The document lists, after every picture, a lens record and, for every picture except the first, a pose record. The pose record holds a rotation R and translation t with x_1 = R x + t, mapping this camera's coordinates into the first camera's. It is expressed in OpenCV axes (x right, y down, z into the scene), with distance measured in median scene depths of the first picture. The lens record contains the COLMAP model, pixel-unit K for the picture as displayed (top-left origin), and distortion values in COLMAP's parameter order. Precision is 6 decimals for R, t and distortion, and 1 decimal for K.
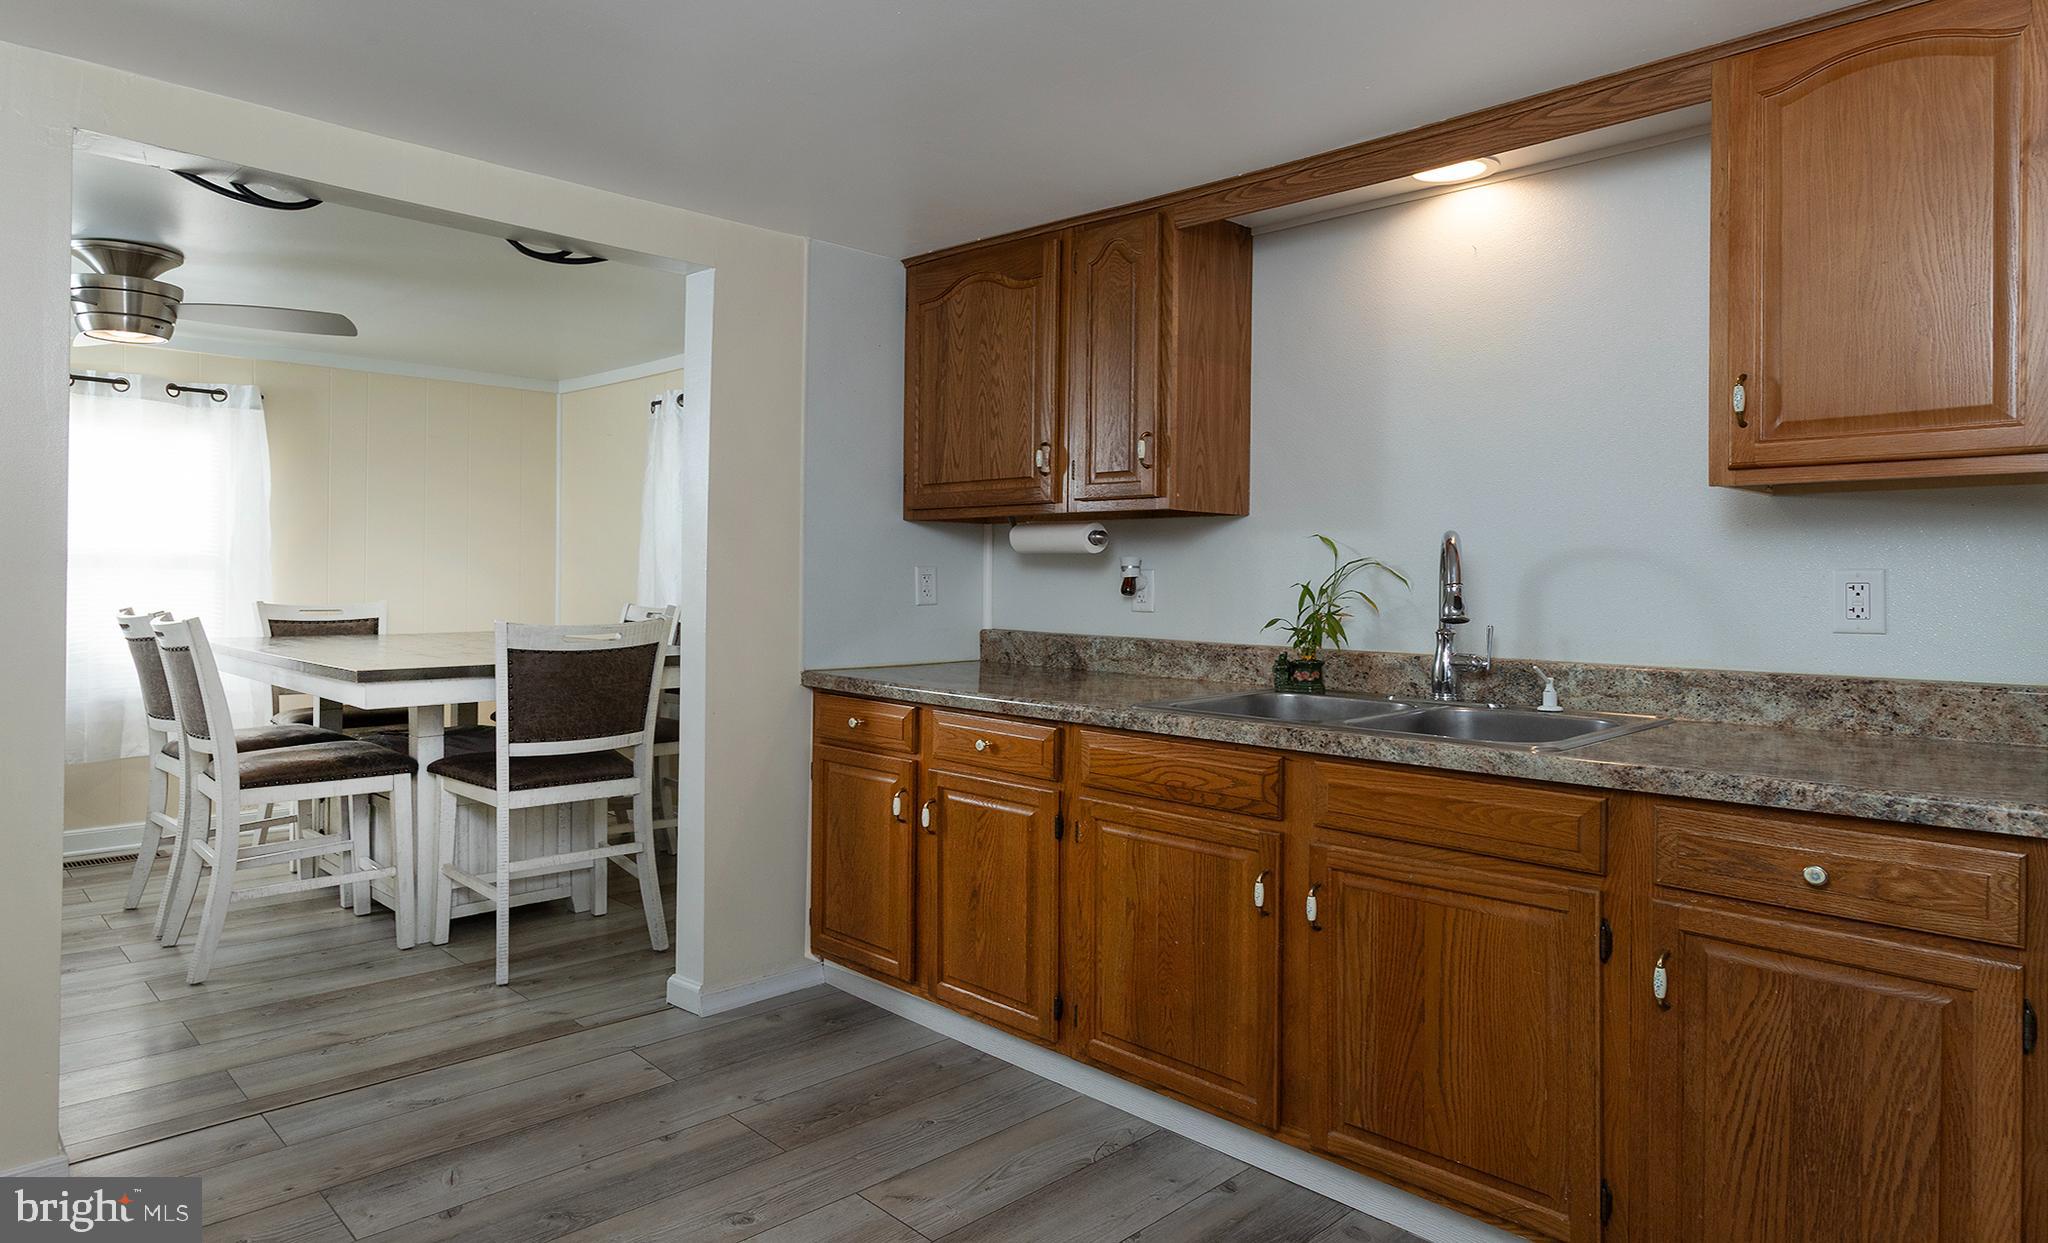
lens RADIAL K [[1120.4, 0, 1137.6], [0, 1120.4, 590.6], [0, 0, 1]] dist [0.002840, 0.001381]
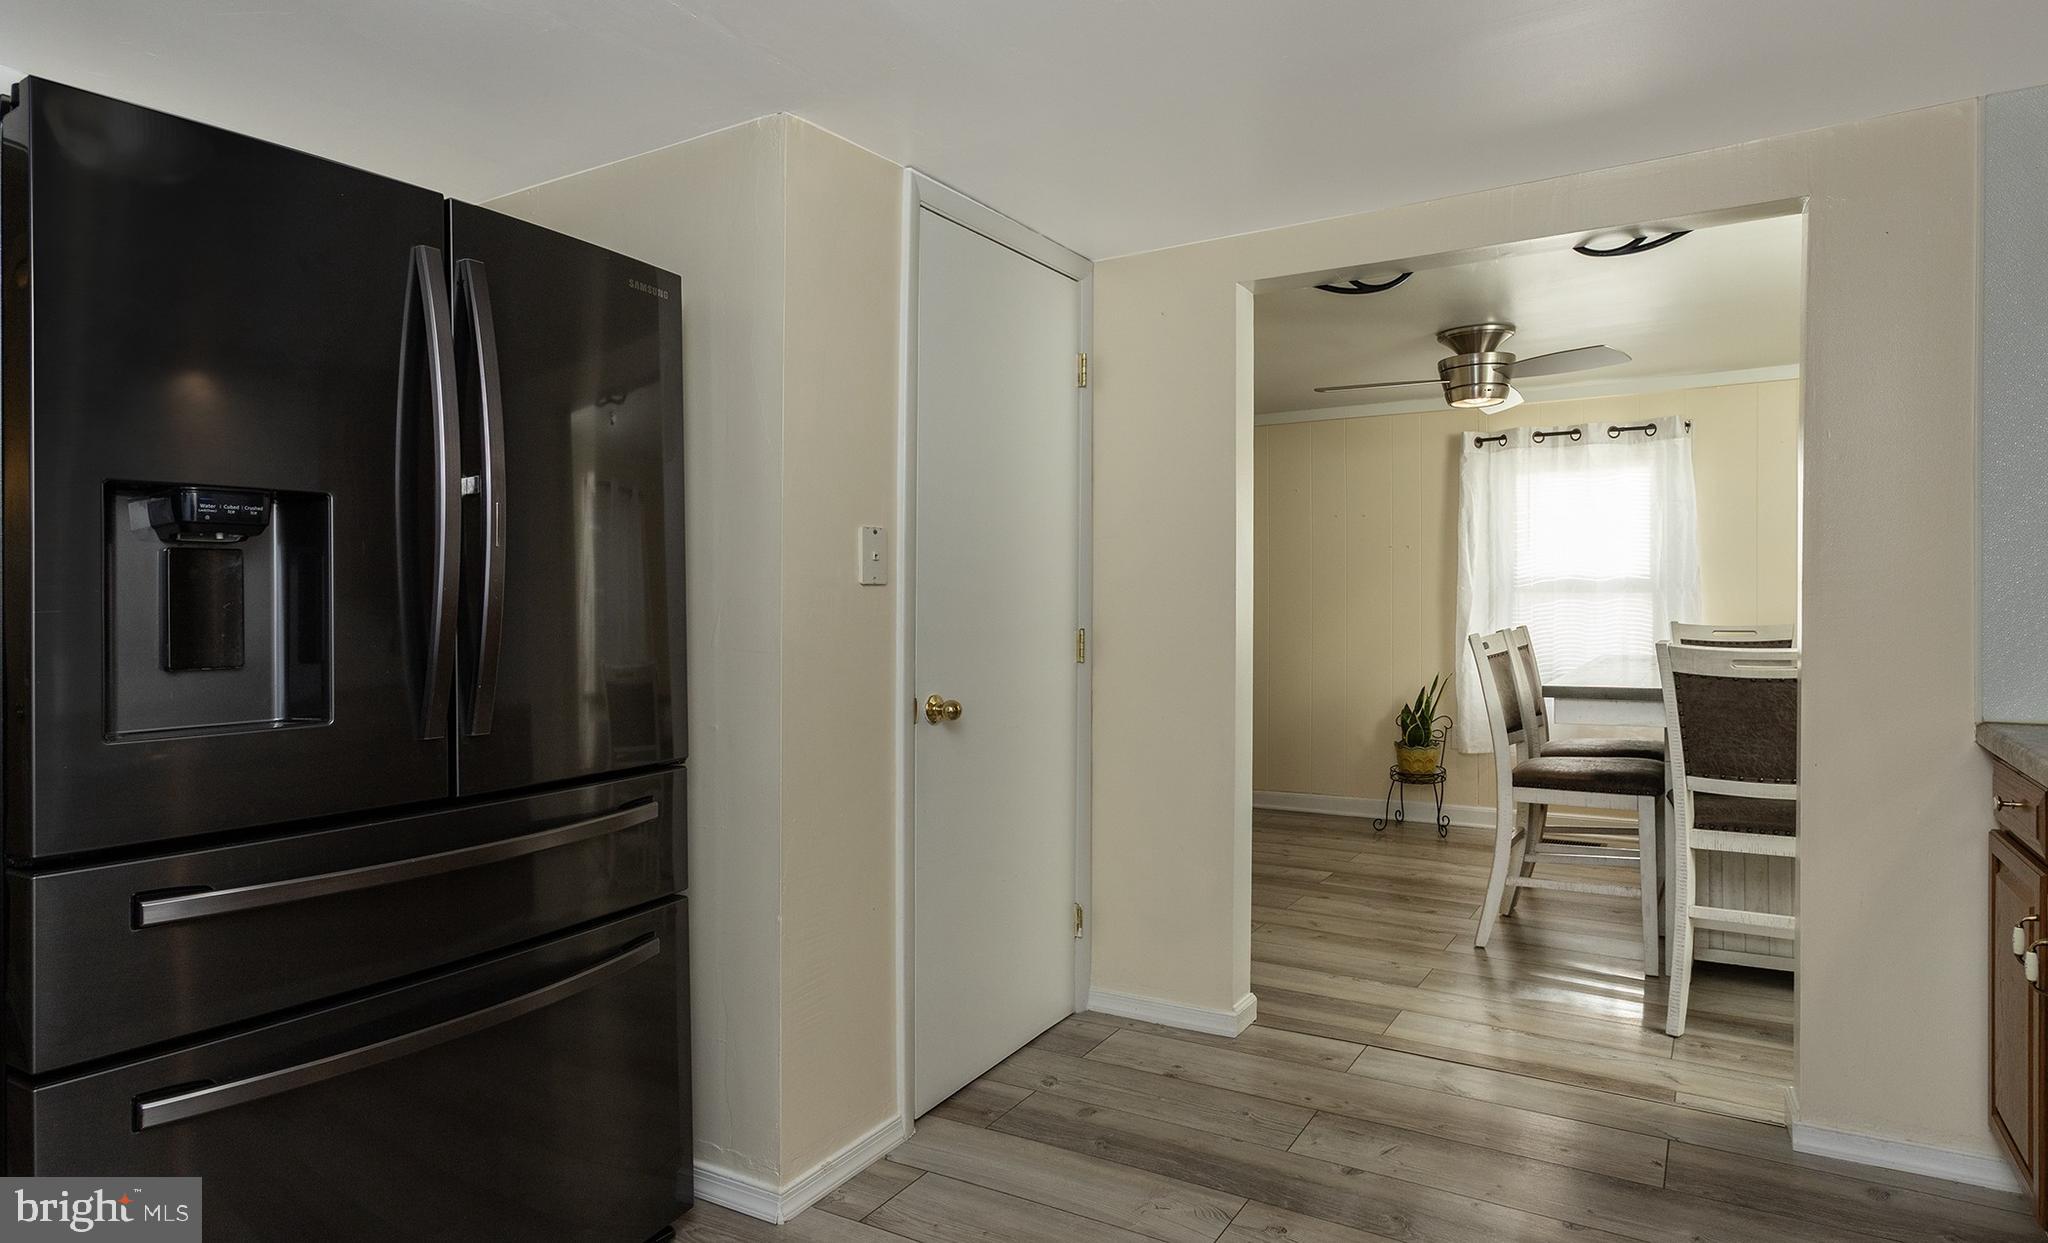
lens RADIAL K [[1227.0, 0, 1025.5], [0, 1227.0, 585.5], [0, 0, 1]] dist [-0.002286, 0.000207]
pose [[0.216106, -0.023454, -0.976088, 0.308726], [0.000170, 0.999712, -0.023984, 0.004790], [0.976370, 0.005017, 0.216048, 0.258065]]
